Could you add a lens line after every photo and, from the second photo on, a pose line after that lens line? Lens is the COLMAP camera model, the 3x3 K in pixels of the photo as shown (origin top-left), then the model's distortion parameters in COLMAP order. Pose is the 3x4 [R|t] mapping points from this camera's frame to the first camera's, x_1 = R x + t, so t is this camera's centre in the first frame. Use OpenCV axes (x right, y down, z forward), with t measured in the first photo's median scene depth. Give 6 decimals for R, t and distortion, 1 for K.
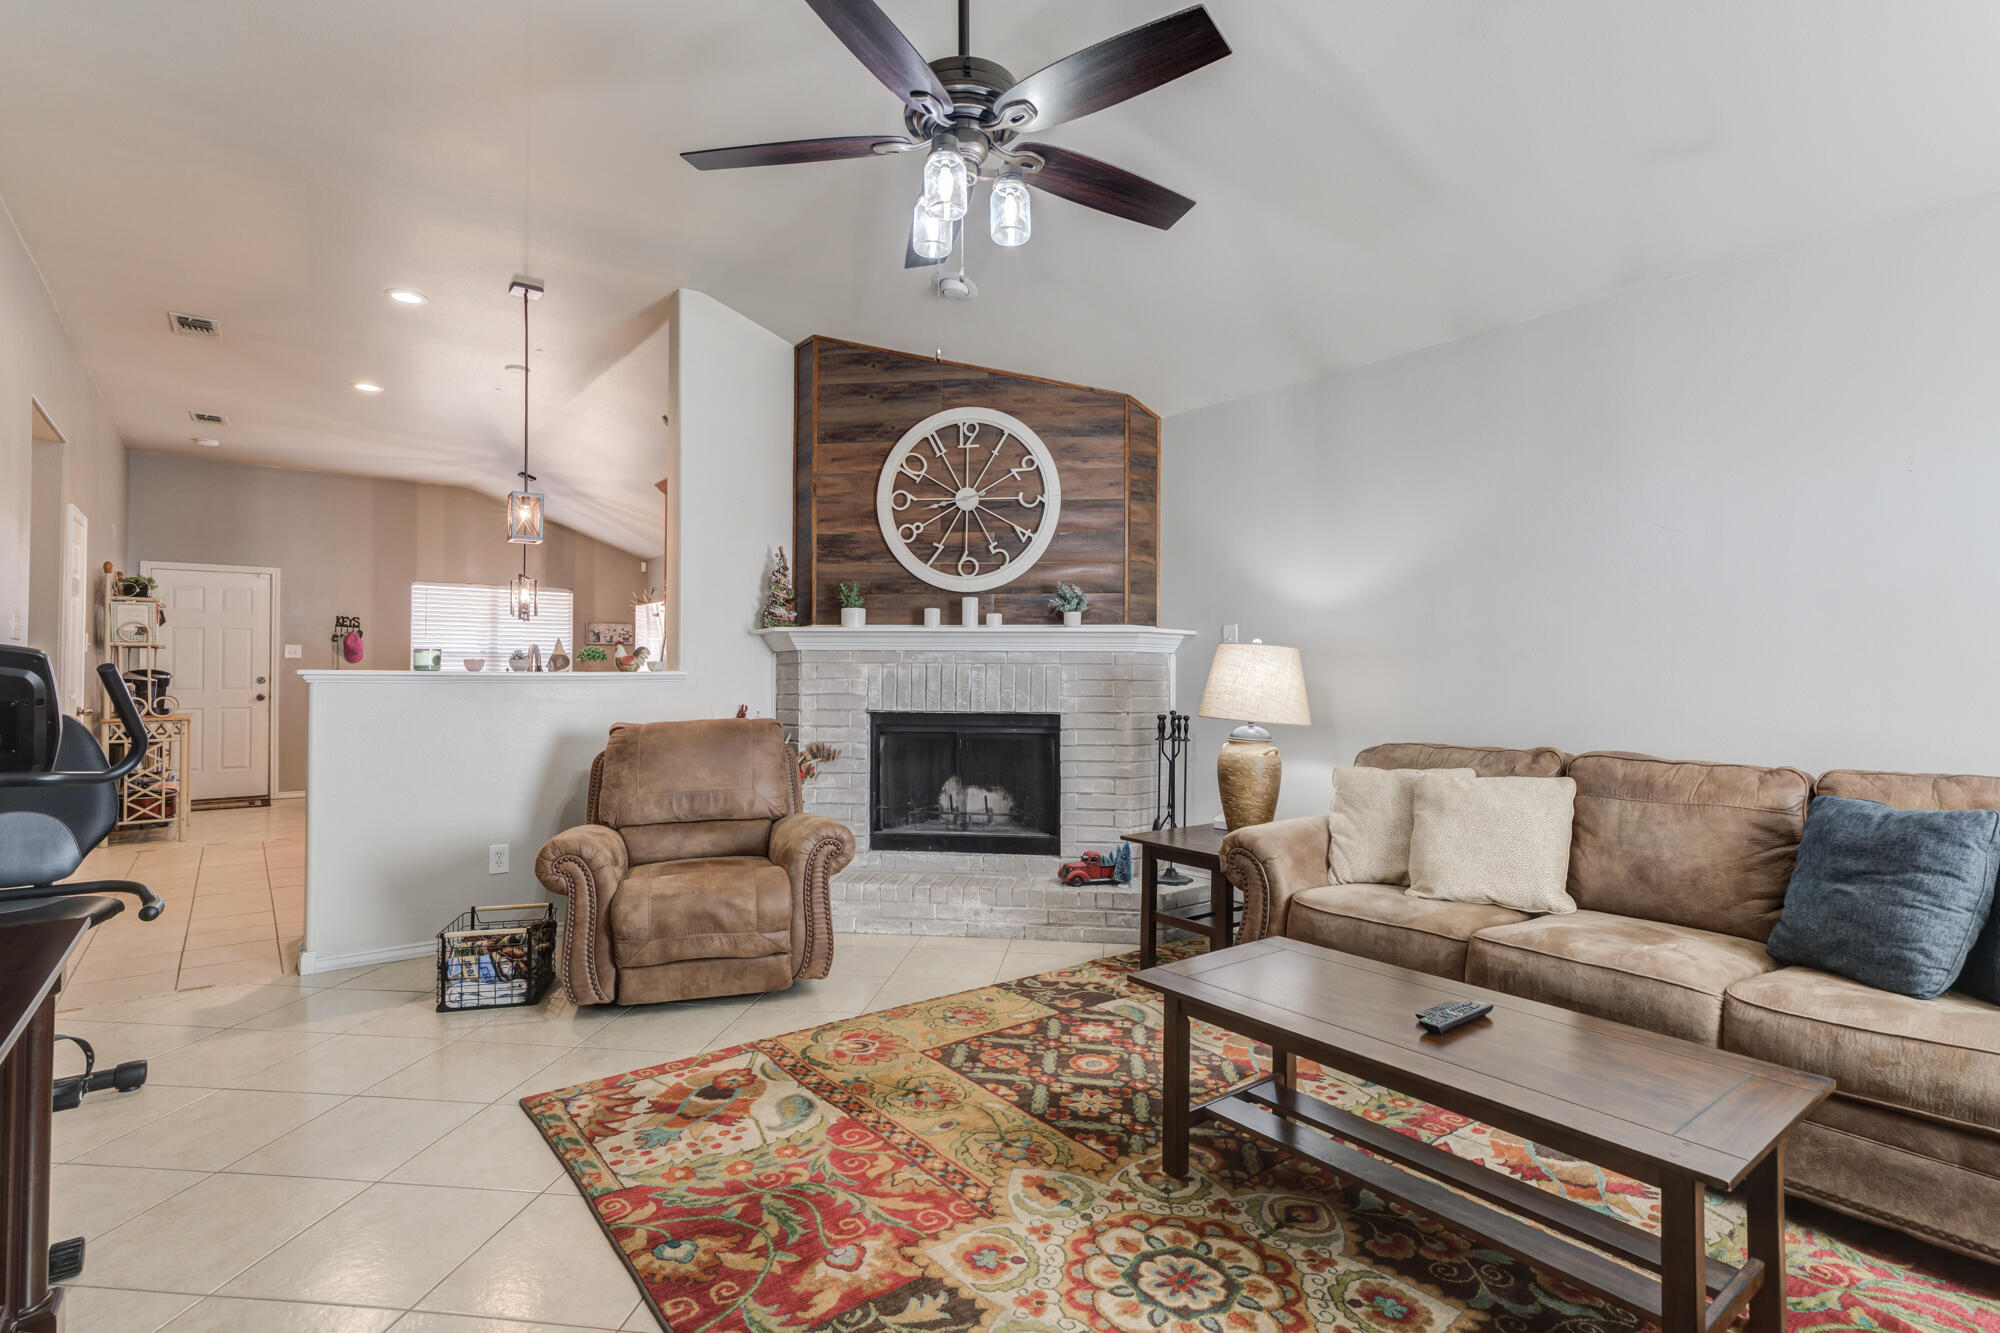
lens RADIAL K [[966.7, 0, 986.9], [0, 966.7, 681.5], [0, 0, 1]] dist [-0.000150, 0.013512]
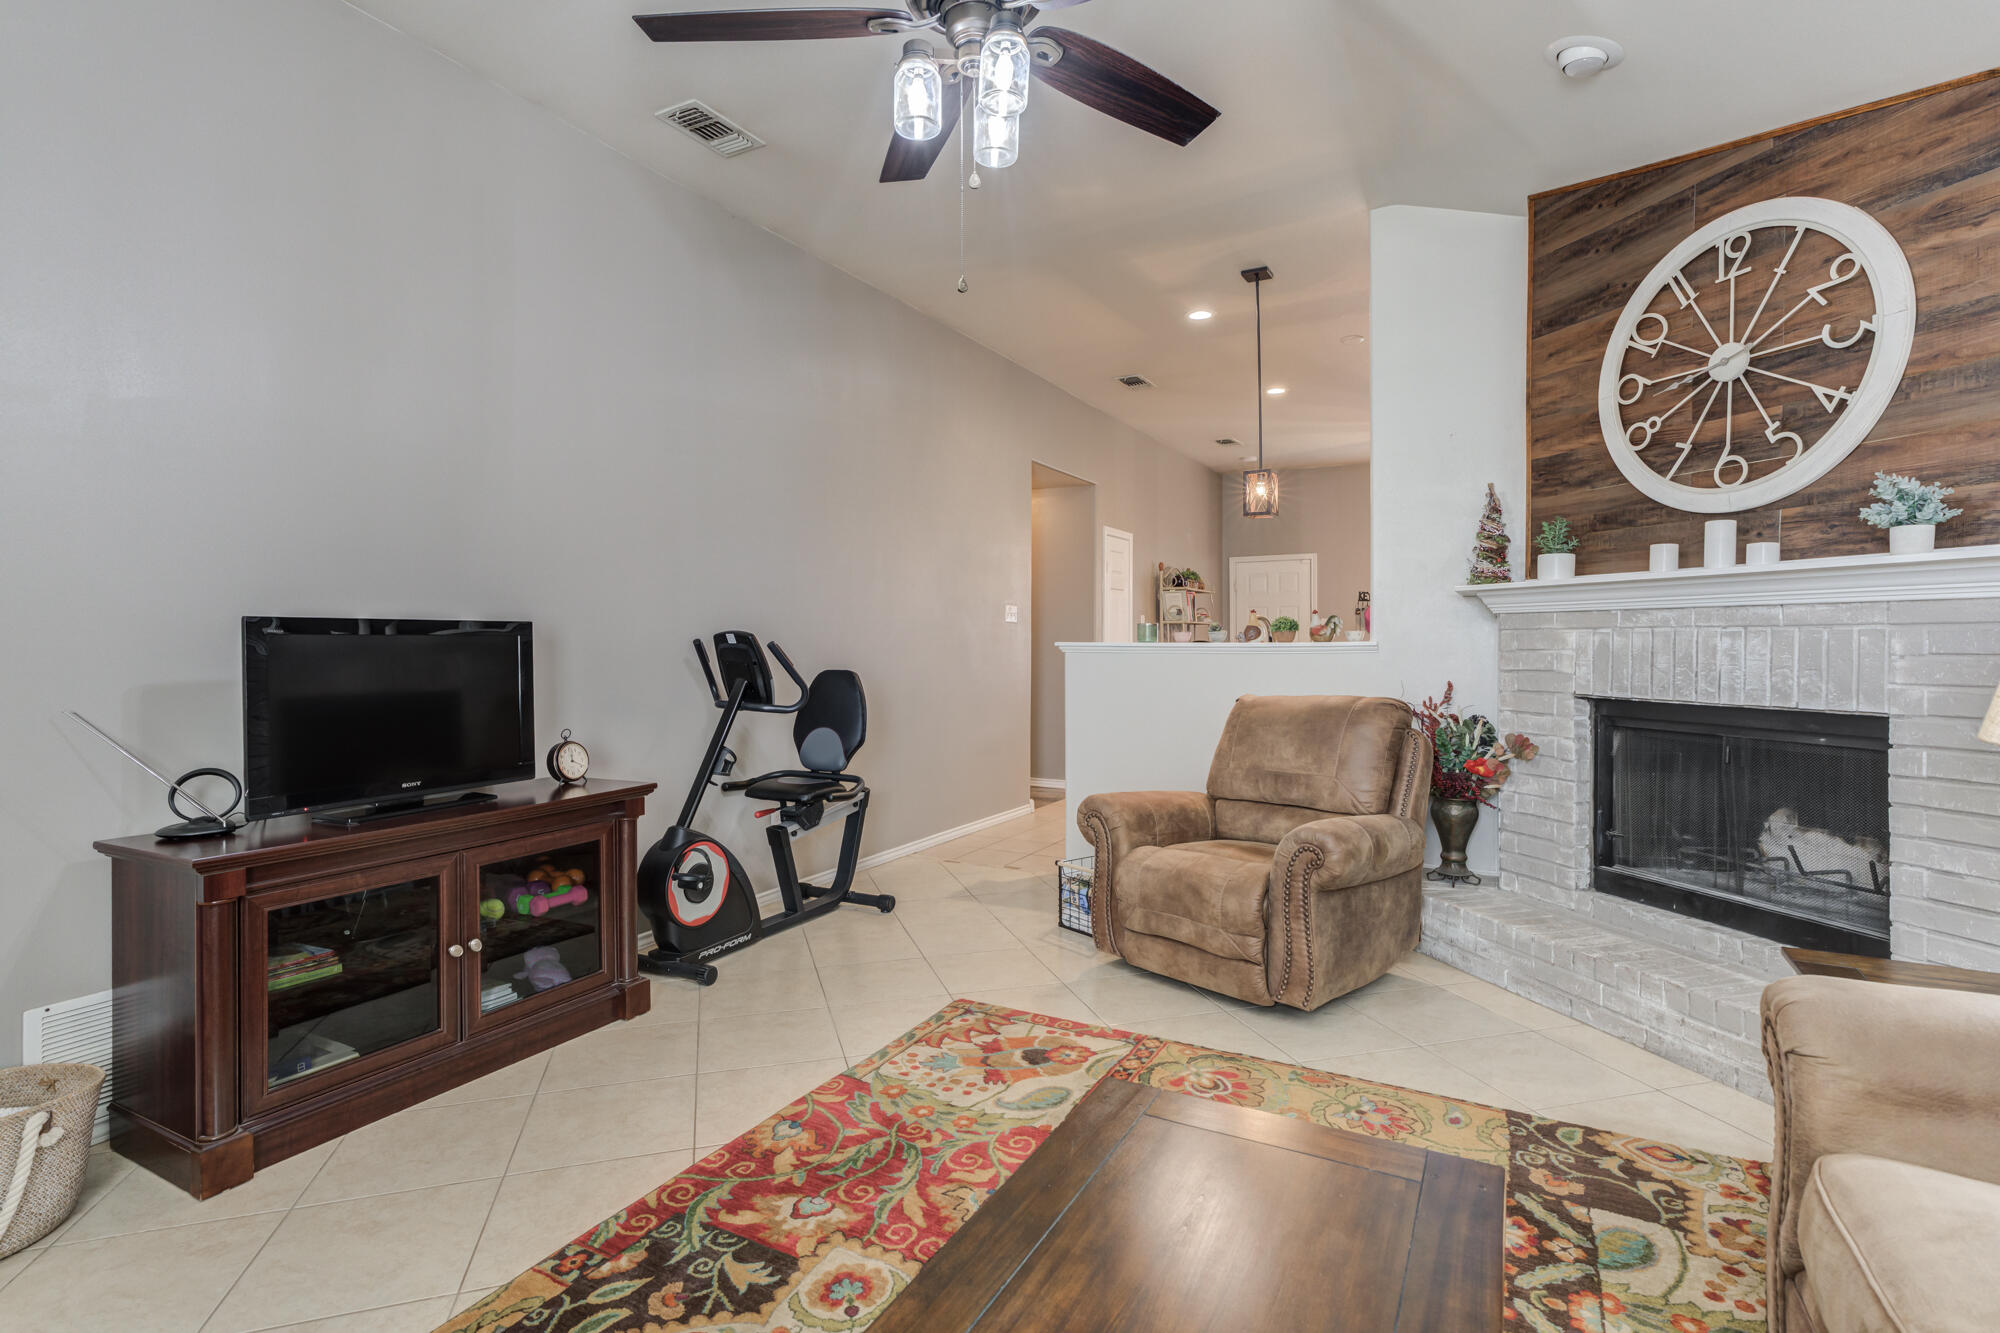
lens RADIAL K [[980.3, 0, 1000.0], [0, 980.3, 666.5], [0, 0, 1]] dist [-0.001096, 0.014339]
pose [[0.412476, 0.018465, -0.910782, 0.386901], [-0.003419, 0.999819, 0.018722, -0.003284], [0.910962, -0.004608, 0.412464, 0.327409]]
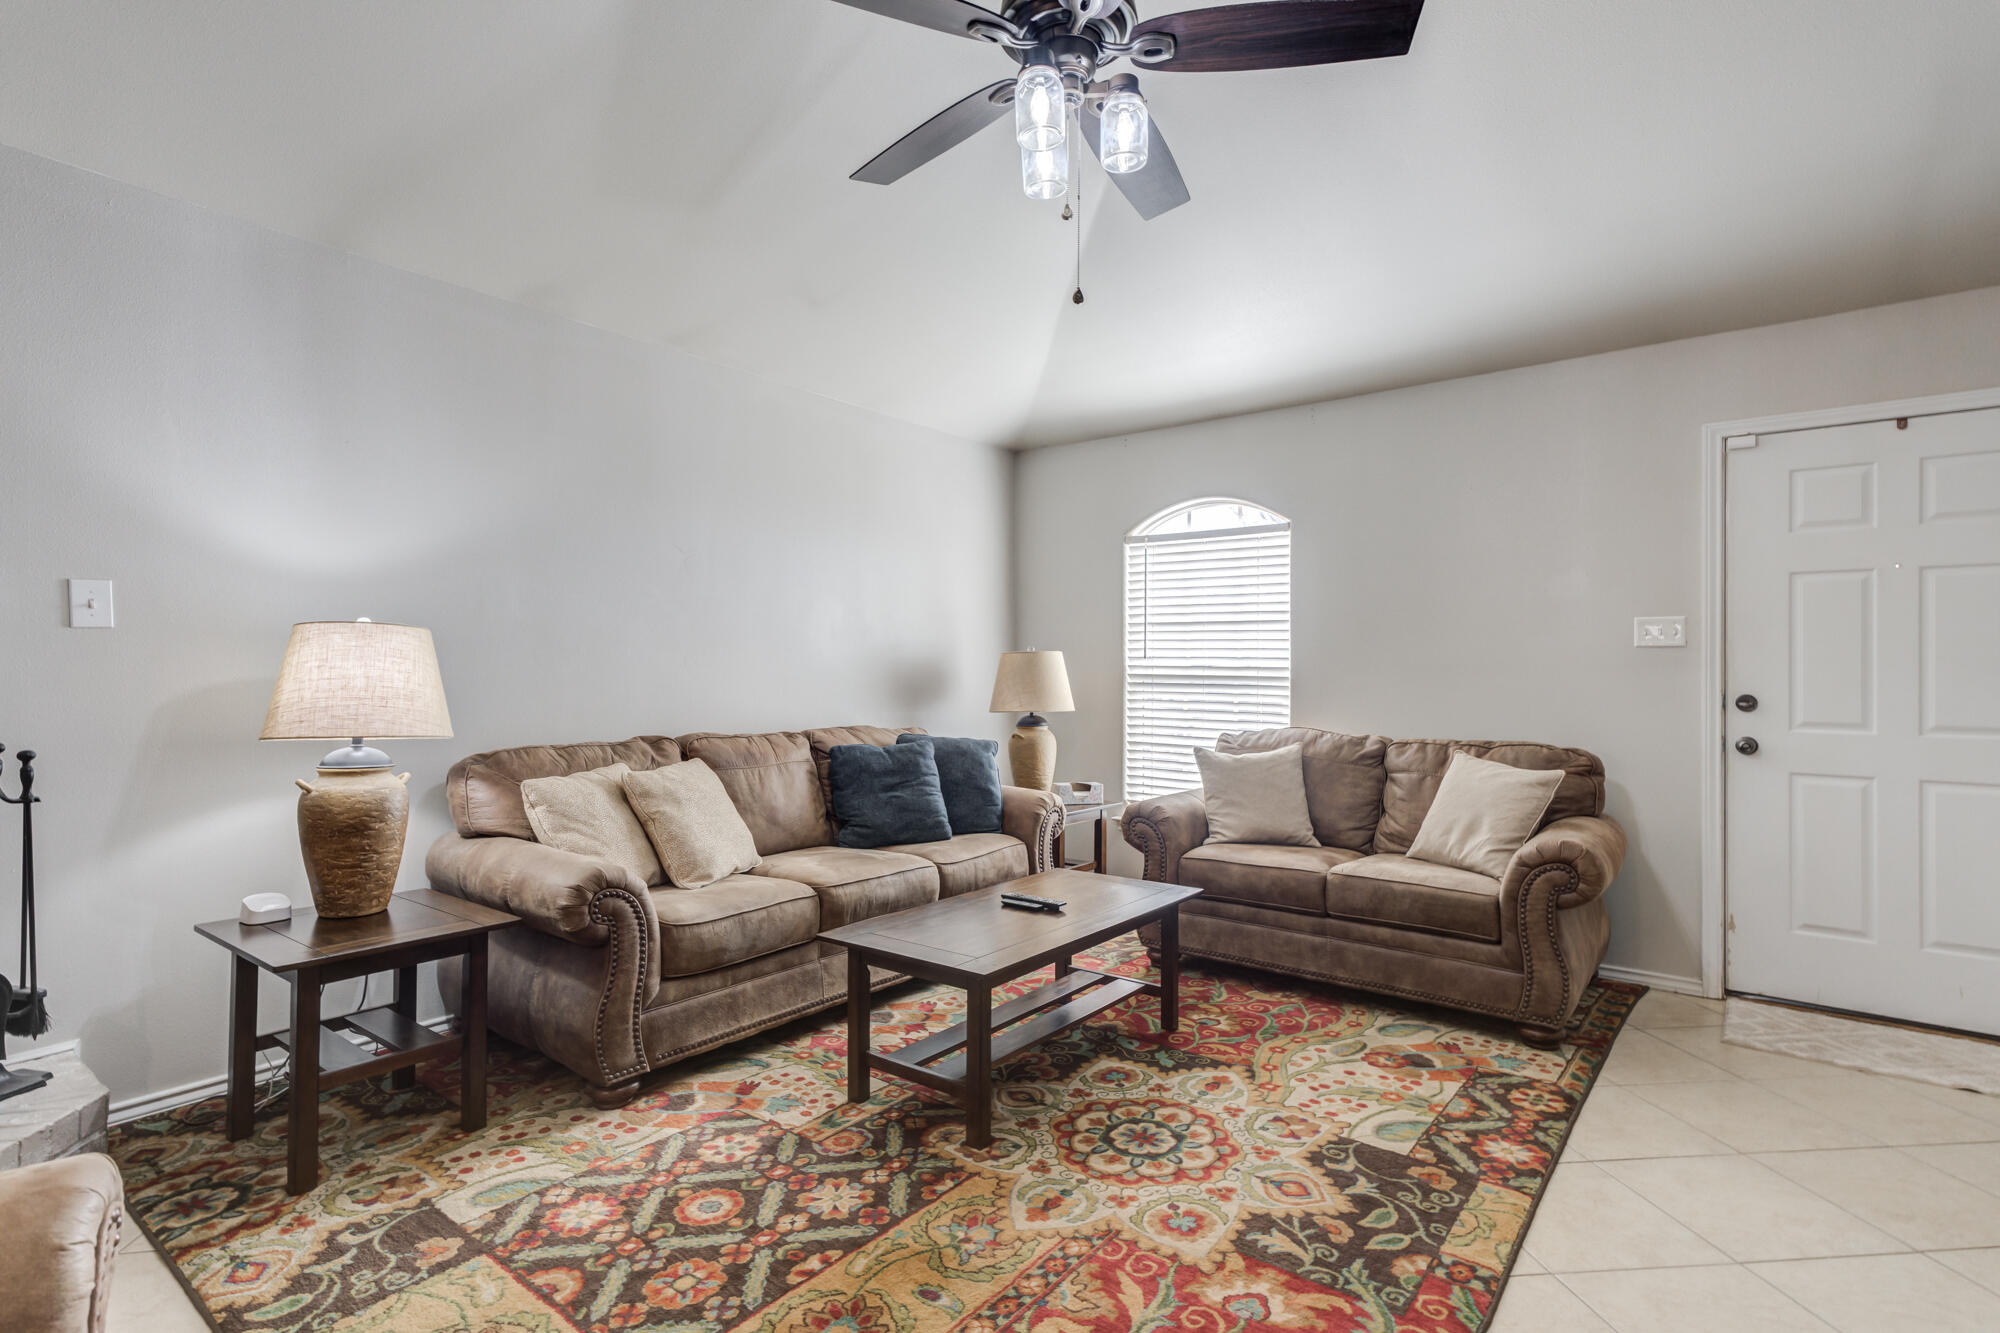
lens RADIAL K [[980.3, 0, 1000.0], [0, 980.3, 666.5], [0, 0, 1]] dist [-0.001096, 0.014339]
pose [[-0.255282, 0.002757, 0.966863, -0.432046], [0.001840, 0.999996, -0.002365, -0.006014], [-0.966865, 0.001176, -0.255286, 0.638563]]
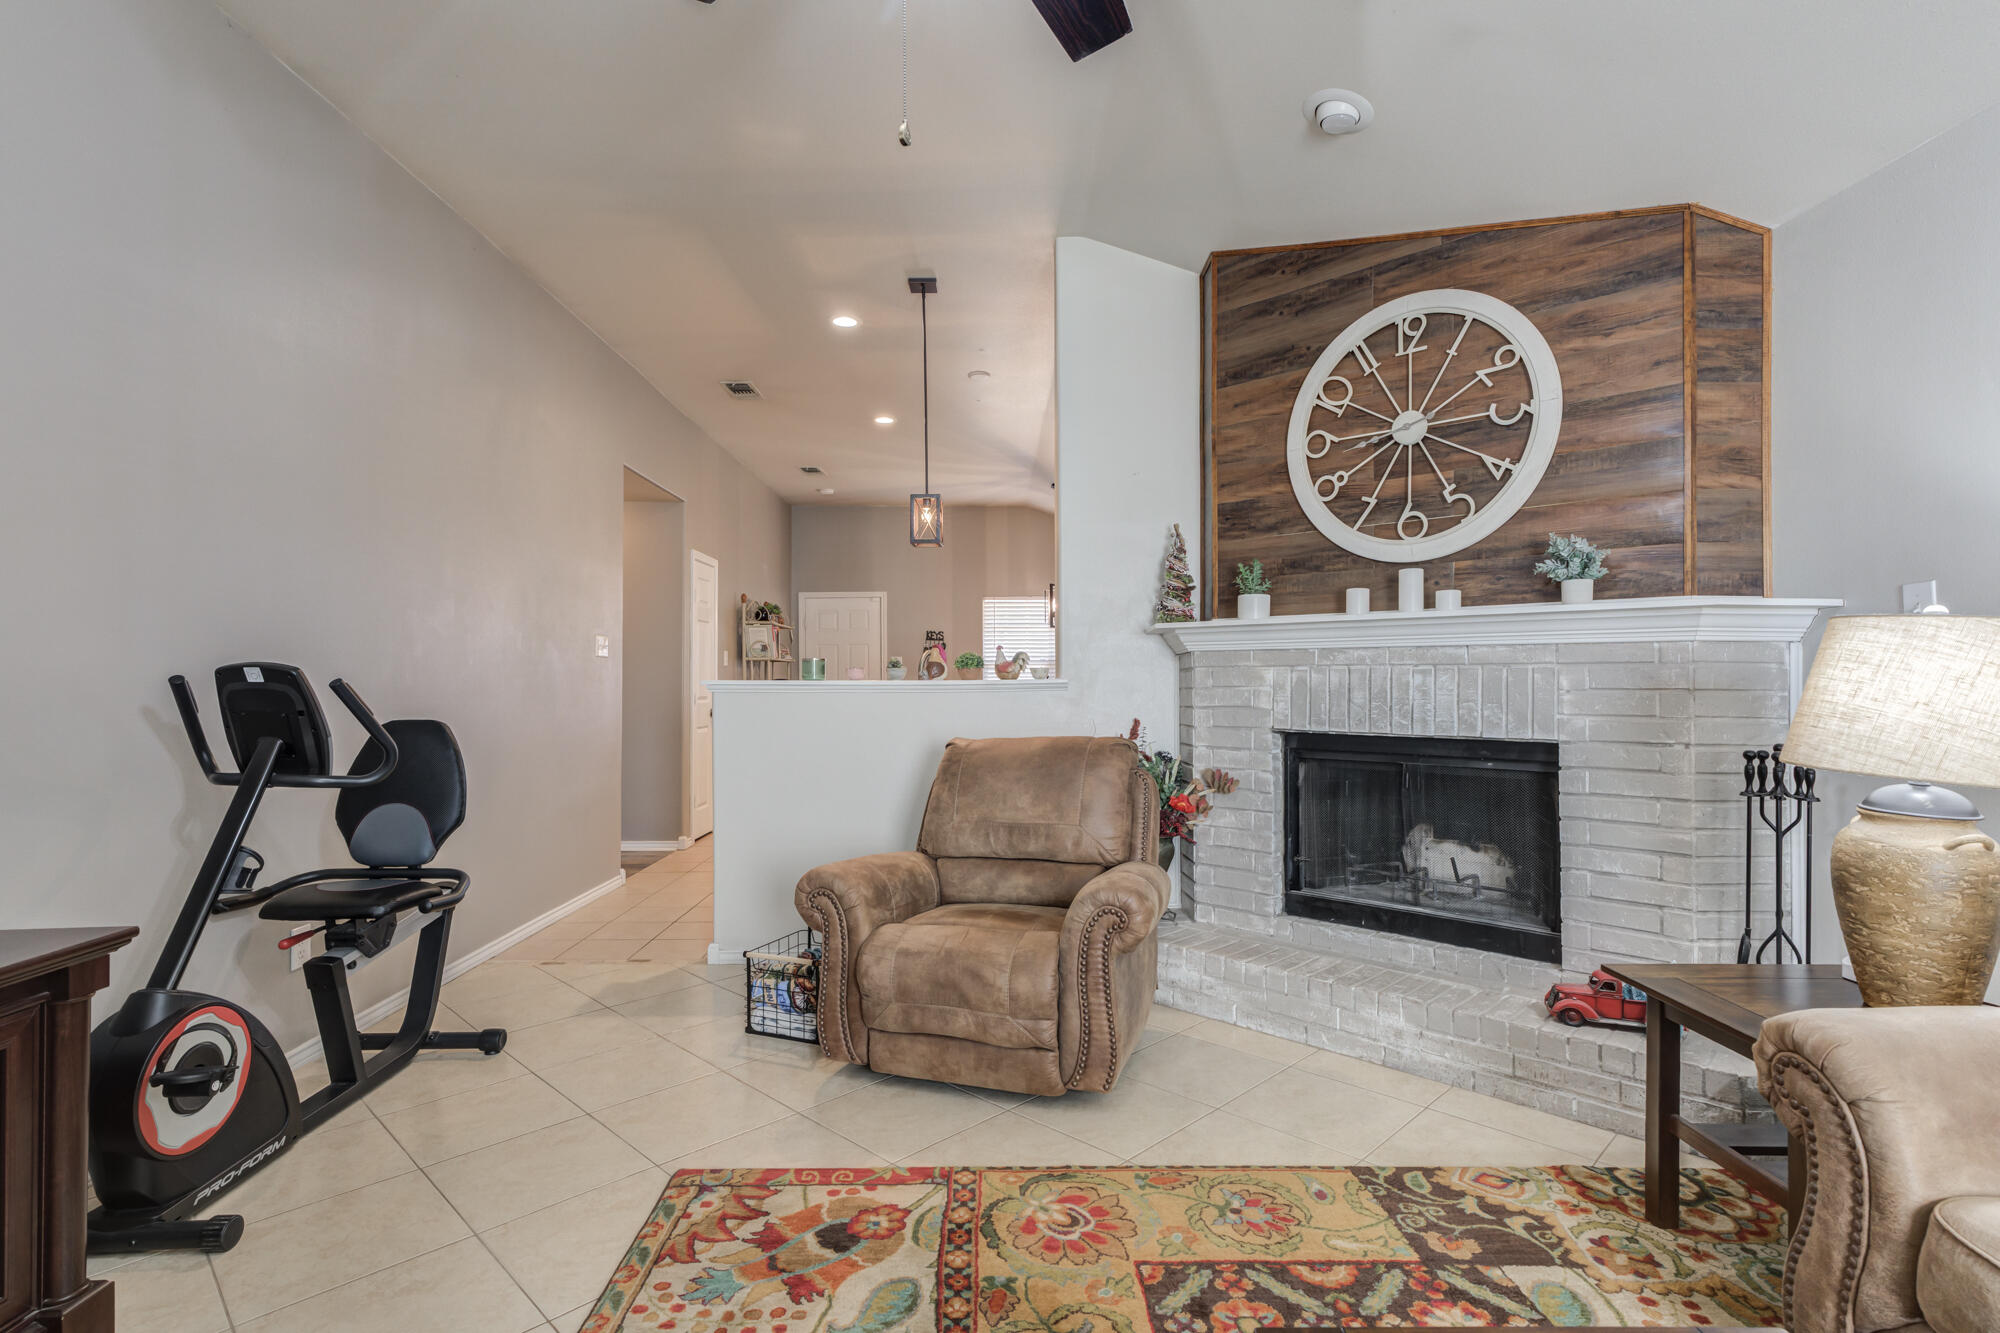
lens RADIAL K [[972.0, 0, 1001.7], [0, 972.0, 682.7], [0, 0, 1]] dist [-0.002089, 0.013953]
pose [[0.801988, -0.003864, -0.597328, 0.169362], [0.001530, 0.999989, -0.004415, -0.003416], [0.597339, 0.002627, 0.801985, 0.281292]]
